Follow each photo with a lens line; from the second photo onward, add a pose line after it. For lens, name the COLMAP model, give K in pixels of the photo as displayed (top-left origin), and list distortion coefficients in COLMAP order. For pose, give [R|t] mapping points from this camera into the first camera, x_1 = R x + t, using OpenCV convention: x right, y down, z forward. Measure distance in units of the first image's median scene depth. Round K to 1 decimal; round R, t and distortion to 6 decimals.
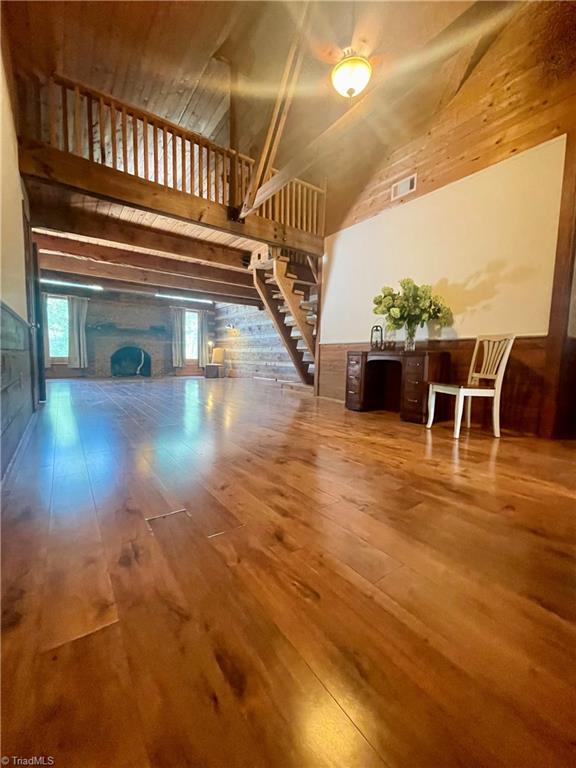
lens RADIAL K [[311.6, 0, 287.9], [0, 311.6, 380.4], [0, 0, 1]] dist [-0.000852, 0.001664]
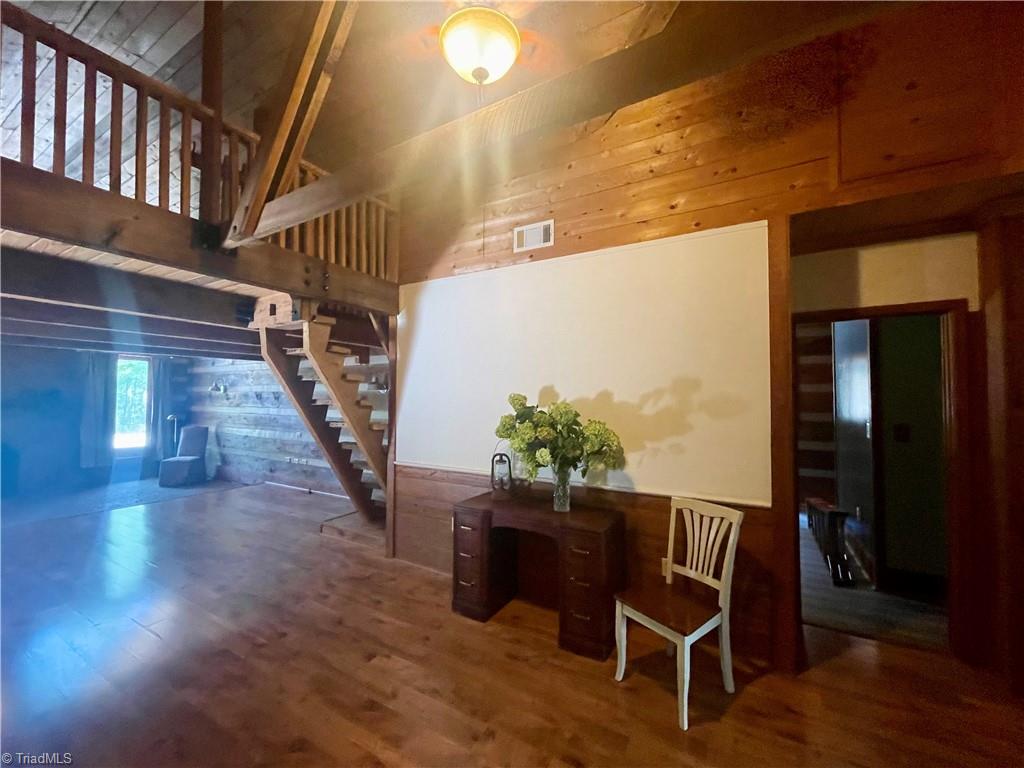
lens RADIAL K [[415.5, 0, 511.8], [0, 415.5, 386.4], [0, 0, 1]] dist [-0.000852, 0.001664]
pose [[0.914131, -0.010393, 0.405287, -0.010219], [0.048959, 0.995185, -0.084909, -0.211113], [-0.402453, 0.097461, 0.910238, 0.239991]]
